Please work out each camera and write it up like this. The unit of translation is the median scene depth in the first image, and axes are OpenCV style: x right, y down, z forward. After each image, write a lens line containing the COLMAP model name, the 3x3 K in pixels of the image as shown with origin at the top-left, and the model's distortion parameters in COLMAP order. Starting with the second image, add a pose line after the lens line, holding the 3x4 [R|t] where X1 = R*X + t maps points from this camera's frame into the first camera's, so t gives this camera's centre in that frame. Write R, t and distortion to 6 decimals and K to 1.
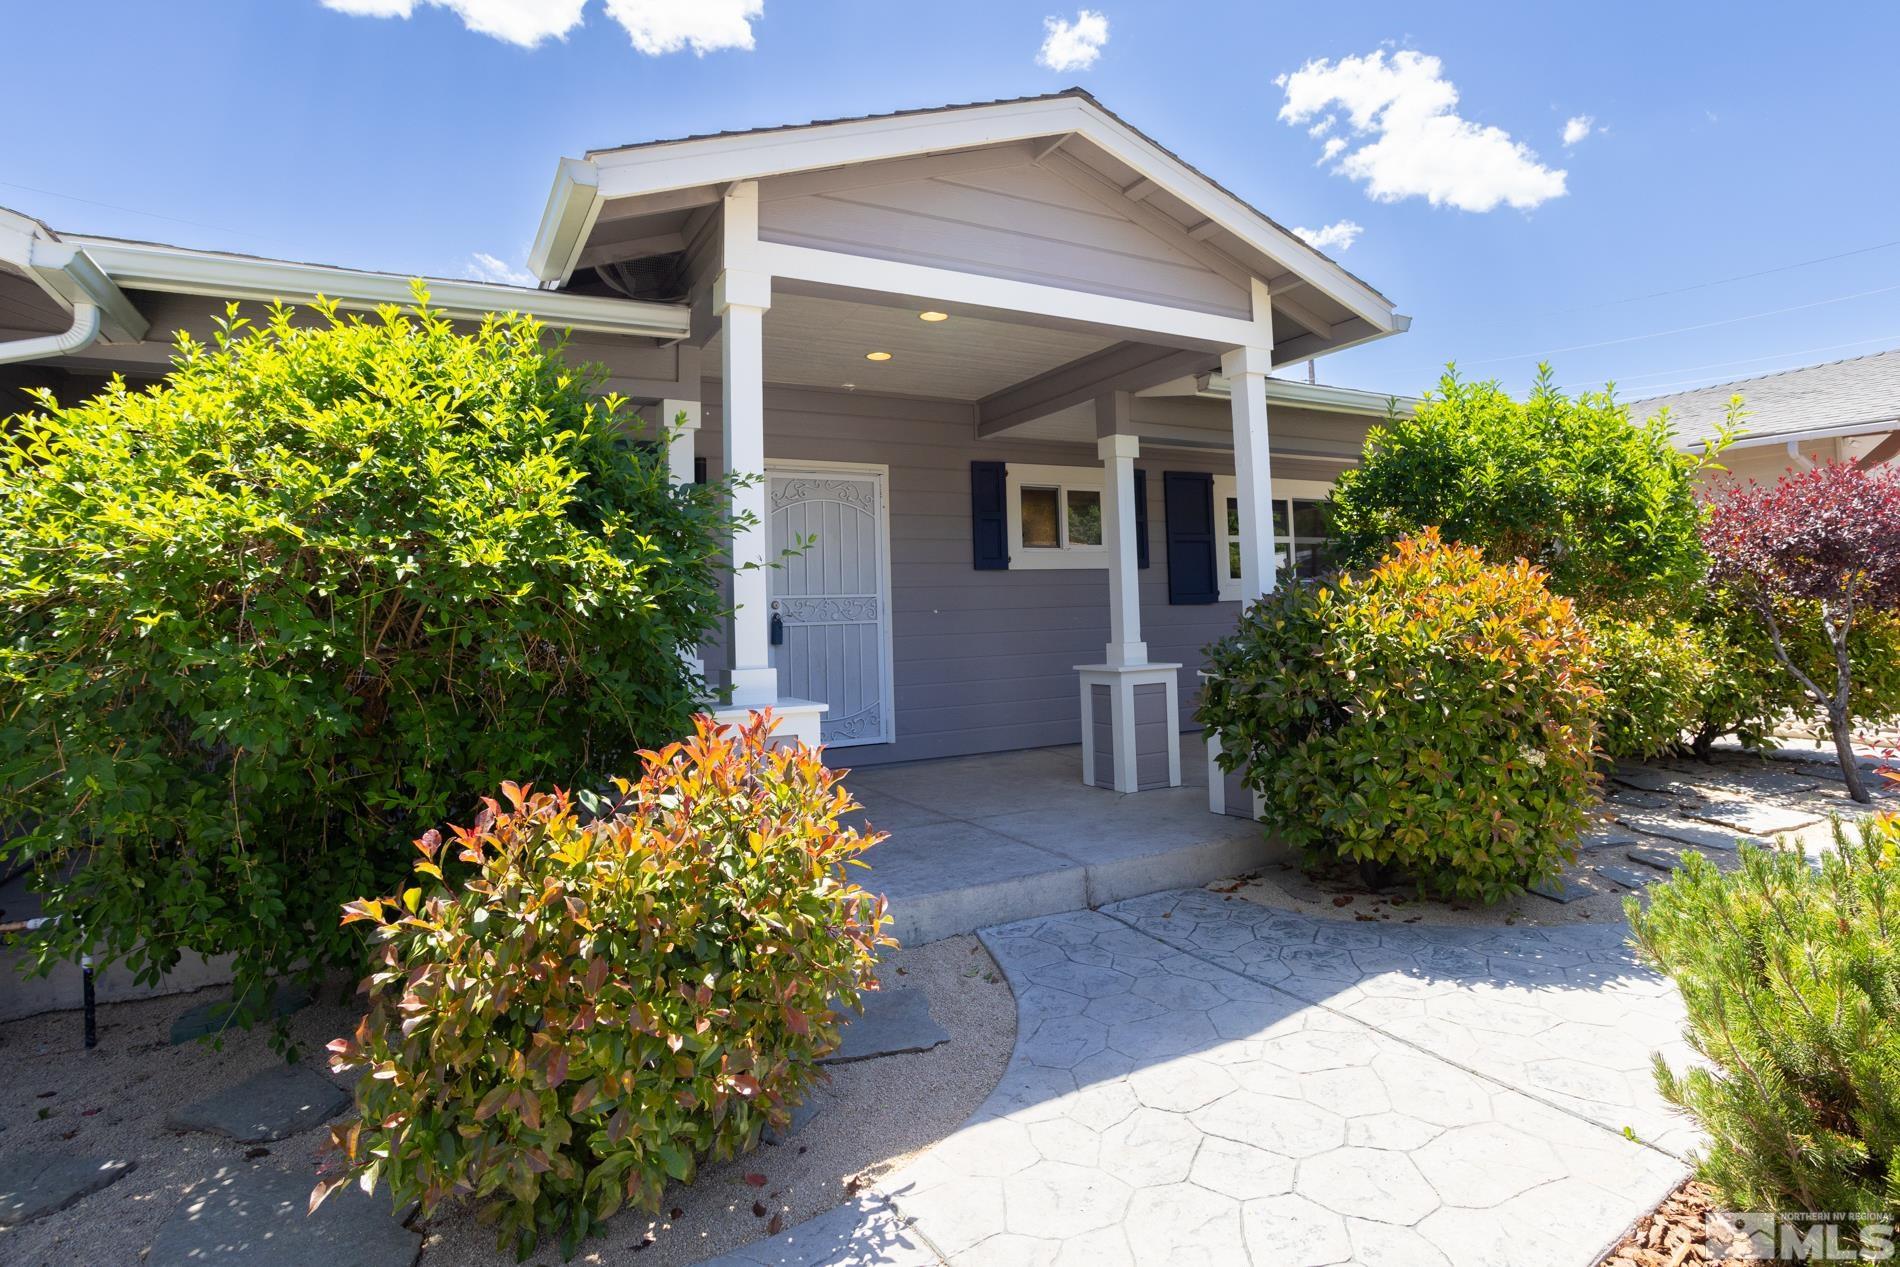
lens RADIAL K [[1015.9, 0, 992.7], [0, 1015.9, 546.7], [0, 0, 1]] dist [-0.004374, 0.000283]
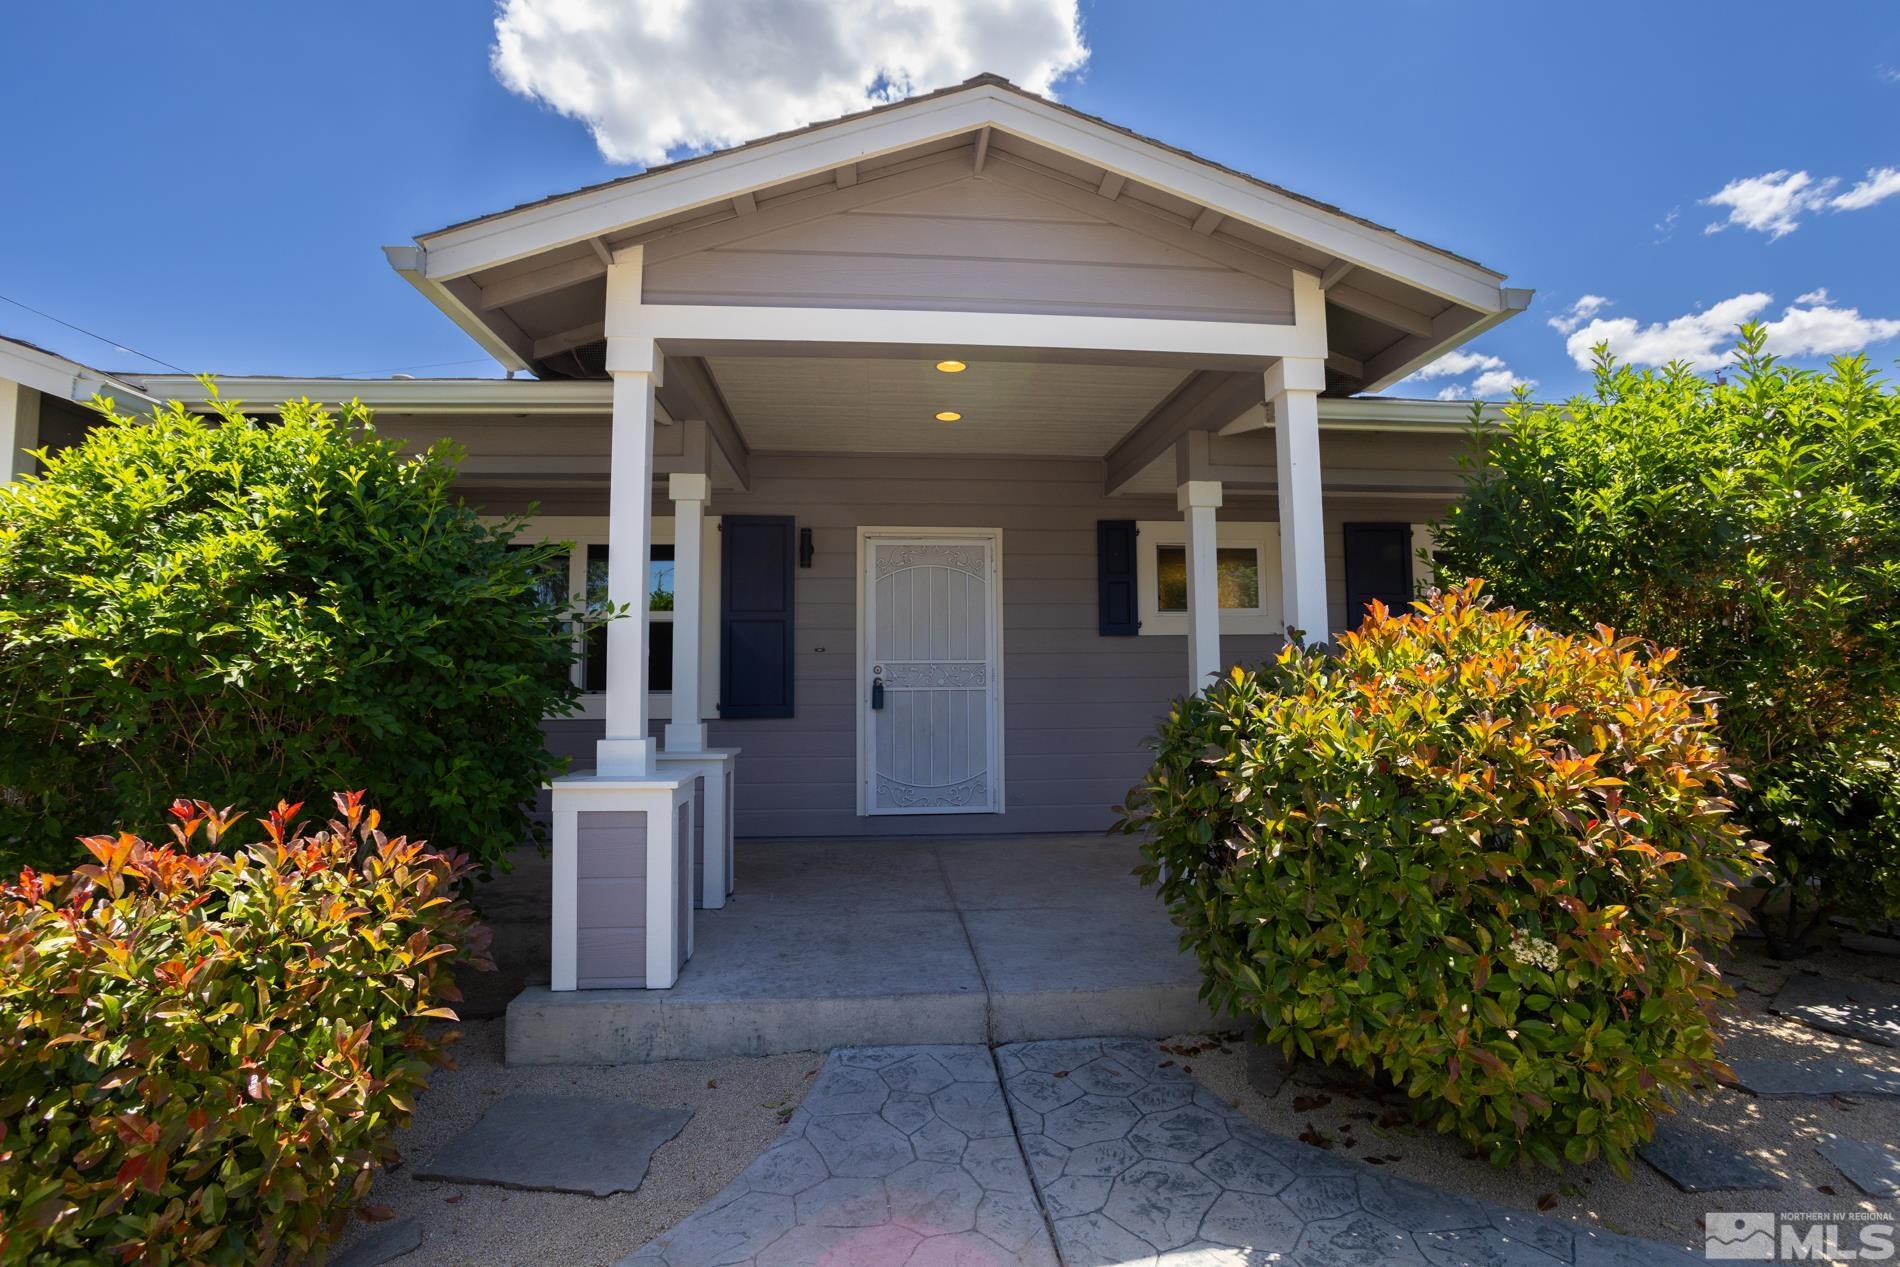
lens RADIAL K [[915.3, 0, 967.9], [0, 915.3, 603.1], [0, 0, 1]] dist [-0.003594, -0.000050]
pose [[0.905570, -0.009191, -0.424097, 0.413617], [0.006022, 0.999943, -0.008812, -0.001301], [0.424154, 0.005426, 0.905574, 0.316934]]
